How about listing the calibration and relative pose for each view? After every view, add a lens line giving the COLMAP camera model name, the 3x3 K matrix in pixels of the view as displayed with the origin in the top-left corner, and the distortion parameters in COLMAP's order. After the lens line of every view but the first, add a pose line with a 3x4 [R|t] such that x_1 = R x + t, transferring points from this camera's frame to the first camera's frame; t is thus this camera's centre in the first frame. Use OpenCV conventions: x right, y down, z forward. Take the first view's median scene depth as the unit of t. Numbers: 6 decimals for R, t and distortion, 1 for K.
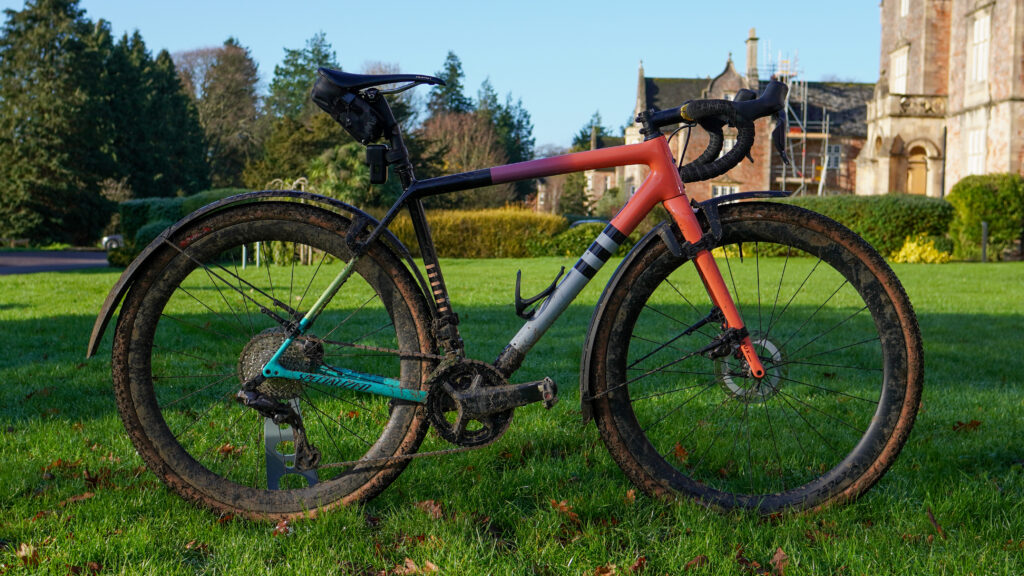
lens RADIAL K [[1011.1, 0, 512.0], [0, 1011.1, 289.9], [0, 0, 1]] dist [0.018248, 0.000000]
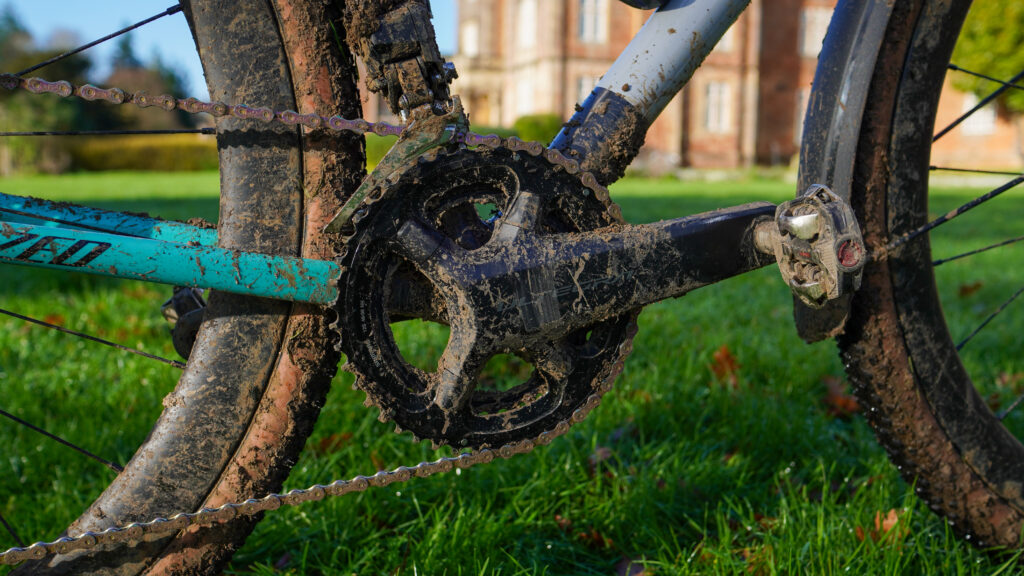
lens RADIAL K [[1011.1, 0, 509.4], [0, 1011.1, 286.7], [0, 0, 1]] dist [0.018248, 0.000000]
pose [[0.955369, -0.048302, 0.291441, -0.117879], [0.017027, 0.993906, 0.108910, 0.078645], [-0.294926, -0.099087, 0.950369, 0.728691]]
